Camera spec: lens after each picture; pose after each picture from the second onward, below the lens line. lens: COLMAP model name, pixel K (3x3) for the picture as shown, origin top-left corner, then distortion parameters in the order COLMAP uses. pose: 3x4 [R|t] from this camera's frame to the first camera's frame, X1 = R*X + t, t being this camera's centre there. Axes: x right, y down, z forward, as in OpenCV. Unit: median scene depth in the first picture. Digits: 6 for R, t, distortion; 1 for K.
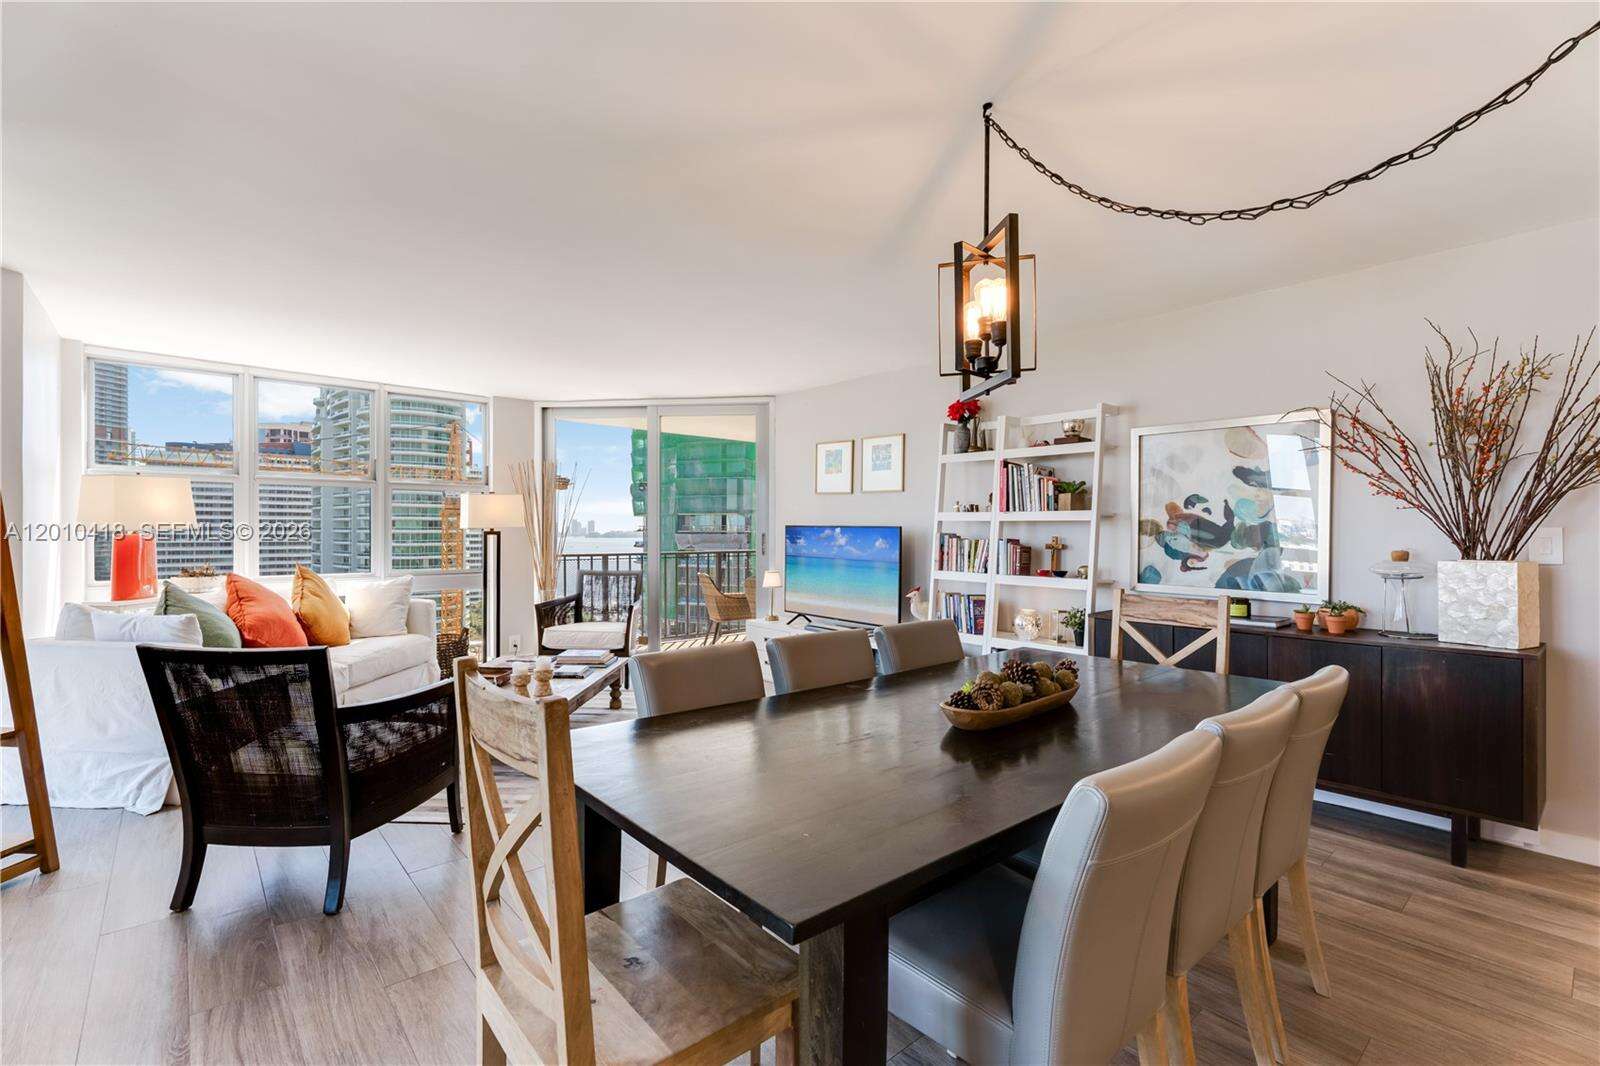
lens RADIAL K [[733.1, 0, 806.8], [0, 733.1, 533.5], [0, 0, 1]] dist [0.004815, -0.001929]
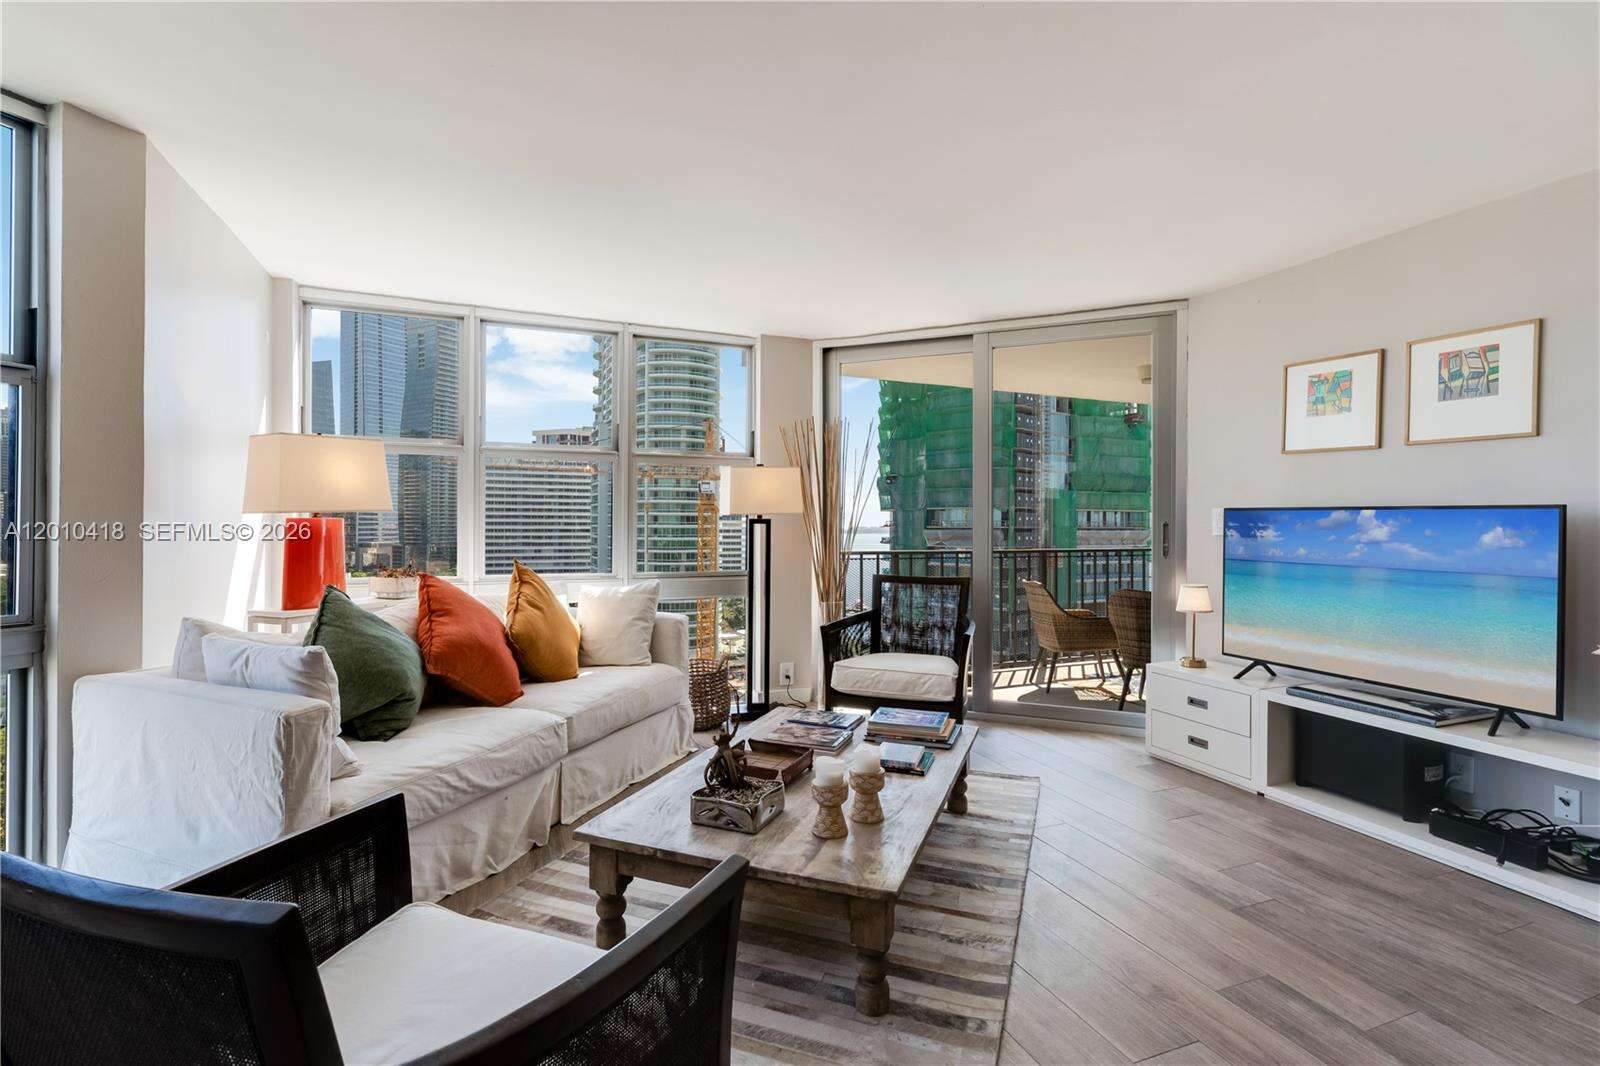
lens RADIAL K [[755.8, 0, 812.0], [0, 755.8, 525.8], [0, 0, 1]] dist [-0.003605, -0.000326]
pose [[0.951808, 0.002196, -0.306687, -0.162680], [-0.003902, 0.999980, -0.004948, 0.007813], [0.306670, 0.005906, 0.951798, 0.329122]]
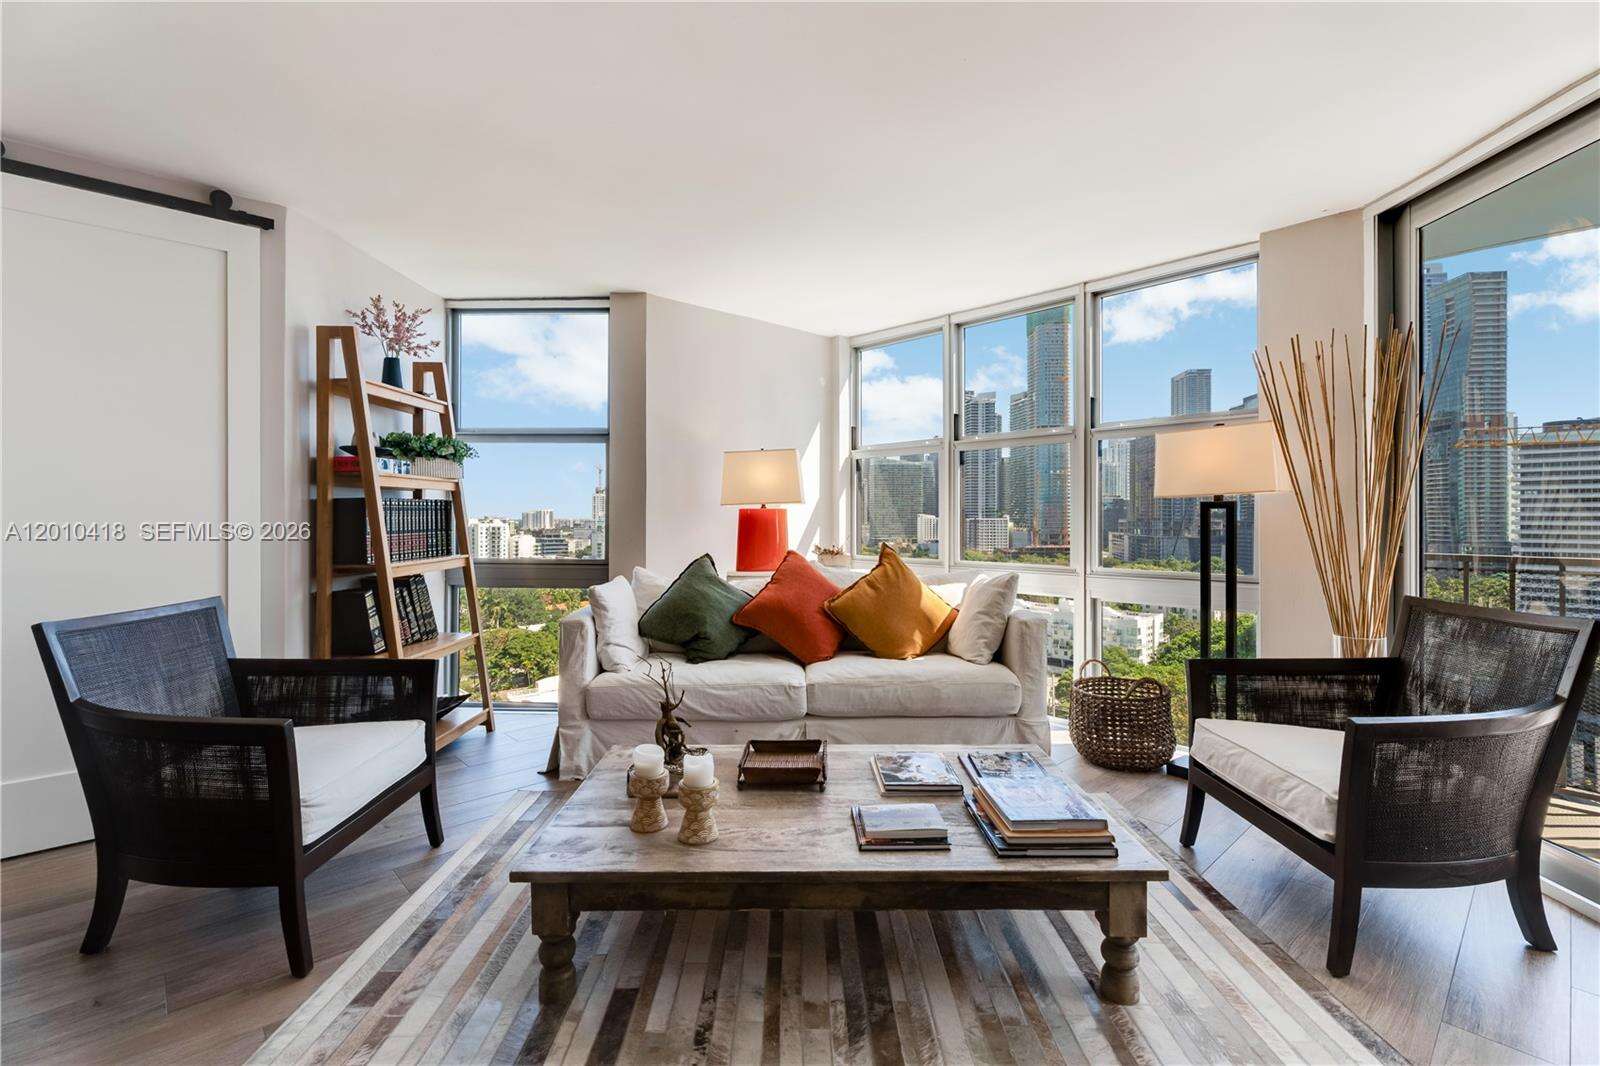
lens RADIAL K [[733.1, 0, 800.3], [0, 733.1, 525.1], [0, 0, 1]] dist [0.004815, -0.001929]
pose [[0.026262, 0.005812, -0.999638, 0.075112], [-0.005323, 0.999970, 0.005674, 0.012902], [0.999641, 0.005172, 0.026292, 0.743067]]
